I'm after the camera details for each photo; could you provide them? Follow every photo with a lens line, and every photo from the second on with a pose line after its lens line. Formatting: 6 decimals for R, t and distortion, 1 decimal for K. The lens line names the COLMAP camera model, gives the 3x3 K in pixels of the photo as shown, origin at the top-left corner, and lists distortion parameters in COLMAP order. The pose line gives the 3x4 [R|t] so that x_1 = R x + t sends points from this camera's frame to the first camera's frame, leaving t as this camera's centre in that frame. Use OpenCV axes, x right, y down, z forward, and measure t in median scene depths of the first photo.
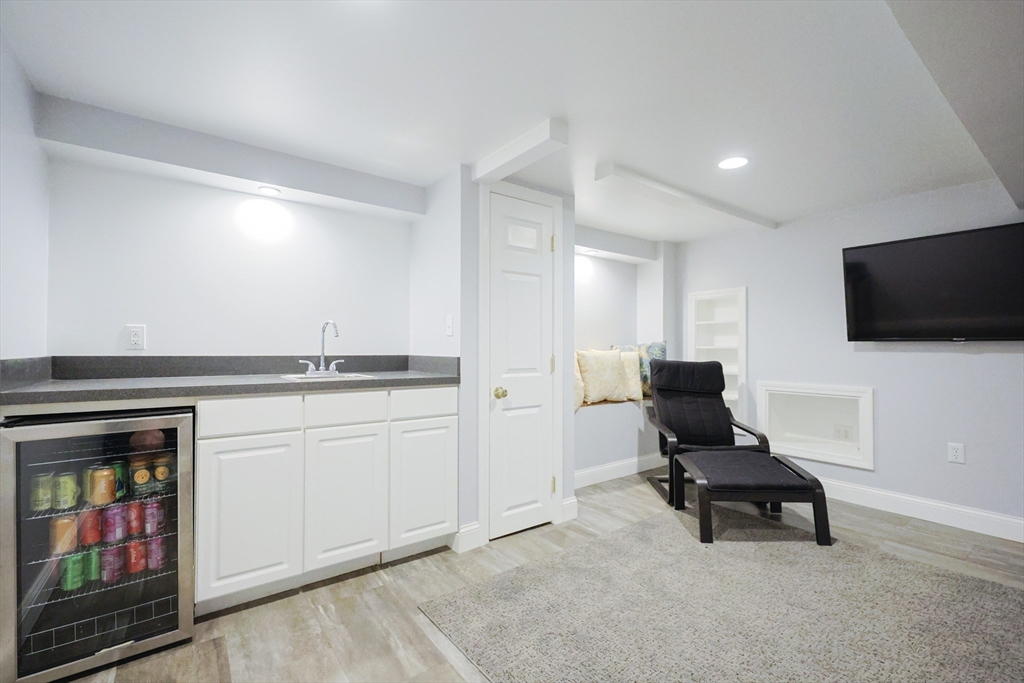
lens RADIAL K [[436.3, 0, 512.0], [0, 436.3, 341.5], [0, 0, 1]] dist [0.000797, 0.000269]
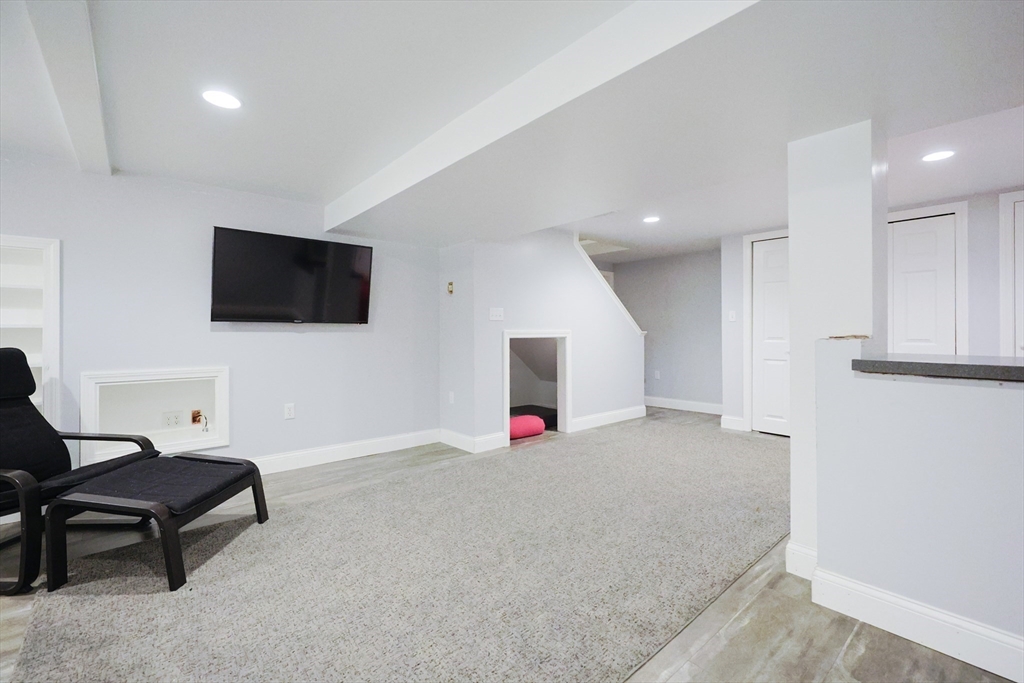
lens RADIAL K [[449.2, 0, 519.6], [0, 449.2, 324.6], [0, 0, 1]] dist [0.000681, 0.000004]
pose [[-0.079070, 0.013157, 0.996782, -0.335833], [-0.016853, 0.999752, -0.014533, 0.011840], [-0.996727, -0.017948, -0.078829, 0.440263]]
